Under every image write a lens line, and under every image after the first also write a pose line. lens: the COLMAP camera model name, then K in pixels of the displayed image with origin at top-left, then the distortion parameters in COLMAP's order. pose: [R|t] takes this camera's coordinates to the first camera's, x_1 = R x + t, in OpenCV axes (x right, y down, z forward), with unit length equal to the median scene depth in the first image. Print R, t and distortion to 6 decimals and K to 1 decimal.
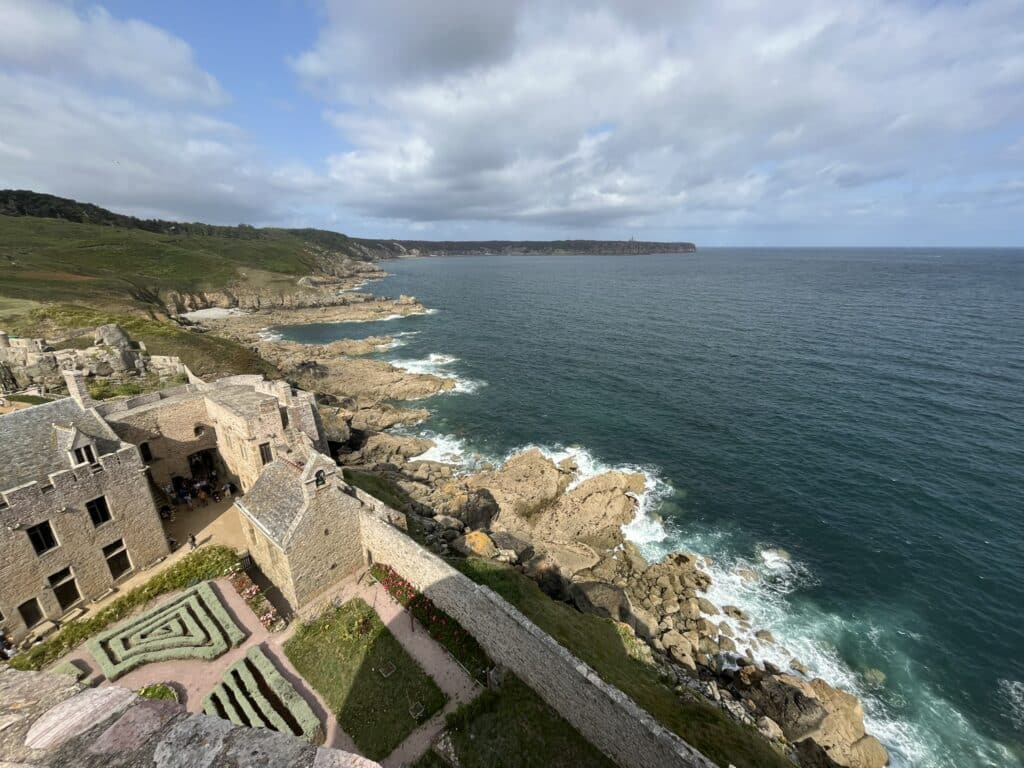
lens RADIAL K [[417.2, 0, 507.9], [0, 417.2, 382.1], [0, 0, 1]] dist [0.004636, -0.000182]
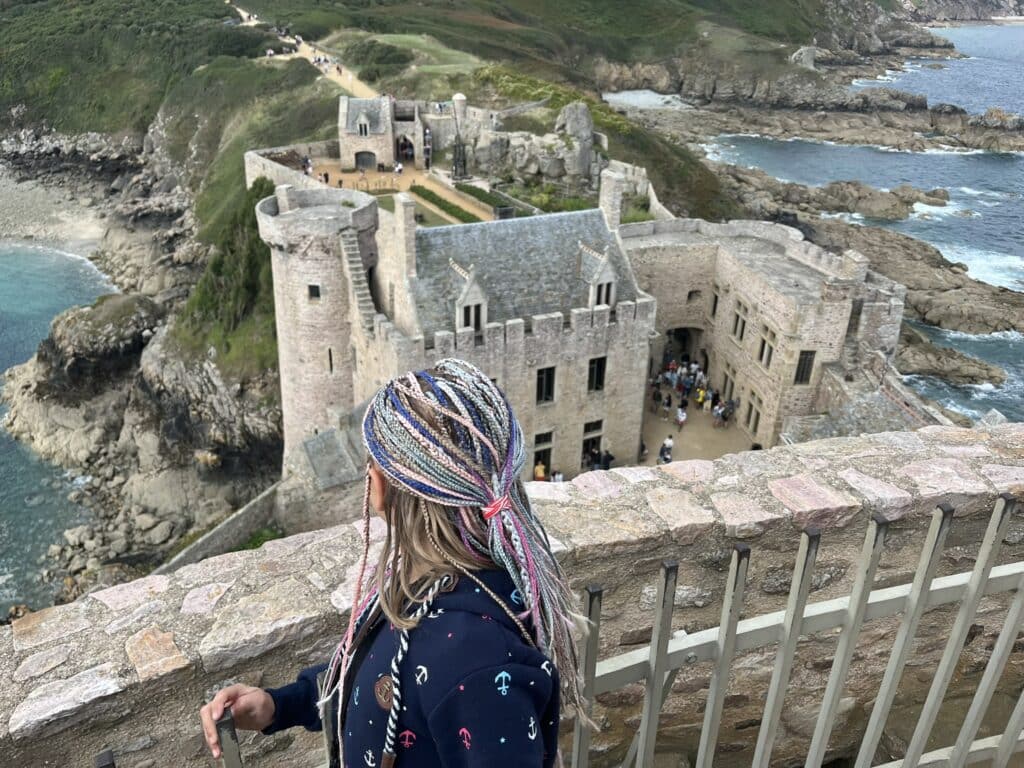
lens RADIAL K [[775.7, 0, 501.1], [0, 775.7, 387.6], [0, 0, 1]] dist [0.047549, -0.046628]
pose [[0.730124, 0.339185, -0.593188, -0.139586], [-0.241104, 0.940147, 0.240814, 0.021690], [0.639365, -0.032804, 0.768204, -0.066379]]
